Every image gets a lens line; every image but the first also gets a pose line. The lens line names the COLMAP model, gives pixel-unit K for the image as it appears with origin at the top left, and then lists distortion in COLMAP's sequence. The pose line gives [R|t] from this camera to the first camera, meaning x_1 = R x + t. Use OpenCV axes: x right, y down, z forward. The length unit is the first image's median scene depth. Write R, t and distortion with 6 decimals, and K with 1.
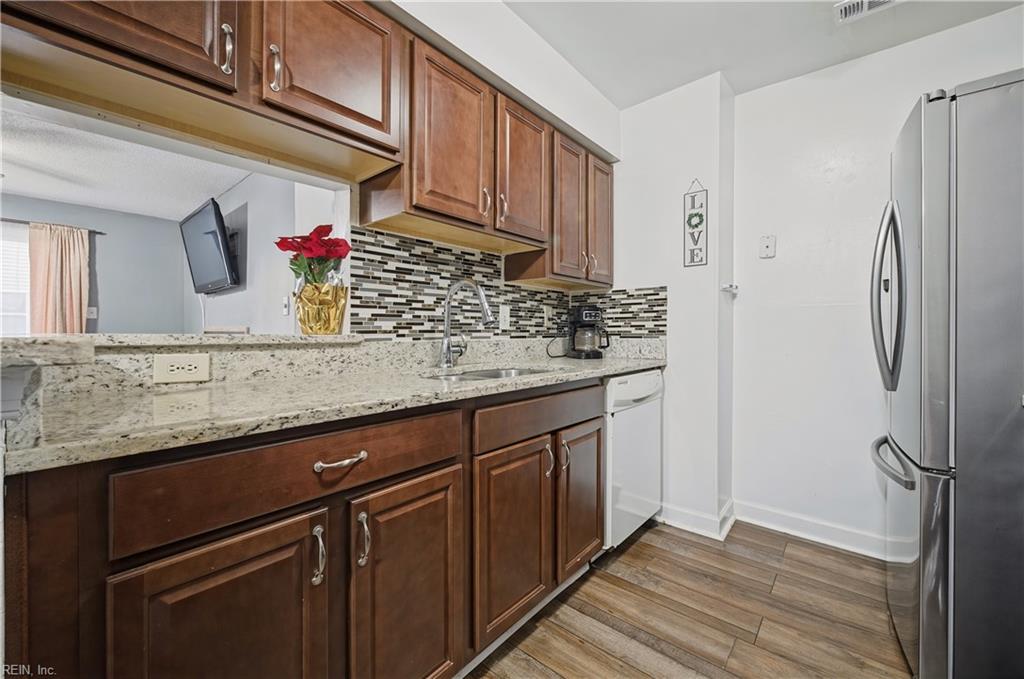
lens RADIAL K [[408.6, 0, 509.9], [0, 408.6, 332.1], [0, 0, 1]] dist [0.001891, 0.000182]
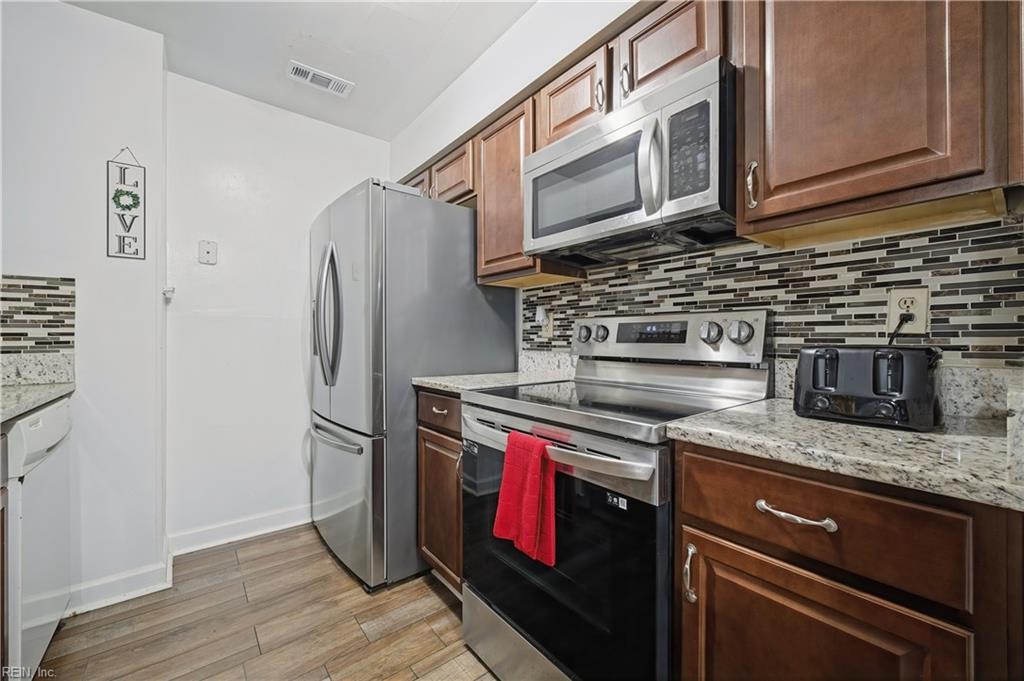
lens RADIAL K [[408.6, 0, 506.4], [0, 408.6, 338.8], [0, 0, 1]] dist [0.001891, 0.000182]
pose [[0.201419, -0.003279, 0.979500, -0.218396], [0.006131, 0.999979, 0.002087, -0.006709], [-0.979486, 0.005585, 0.201435, 0.171081]]
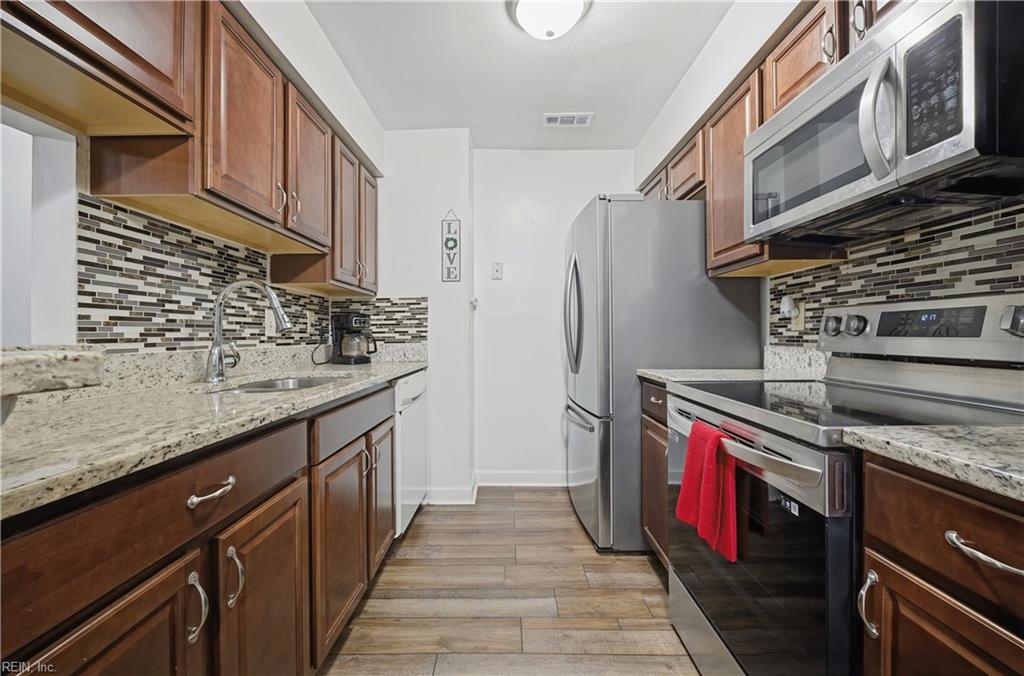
lens RADIAL K [[408.6, 0, 509.0], [0, 408.6, 335.3], [0, 0, 1]] dist [0.001891, 0.000182]
pose [[0.763920, -0.006860, 0.645274, -0.248234], [0.010103, 0.999948, -0.001331, -0.002179], [-0.645232, 0.007536, 0.763950, -0.030263]]
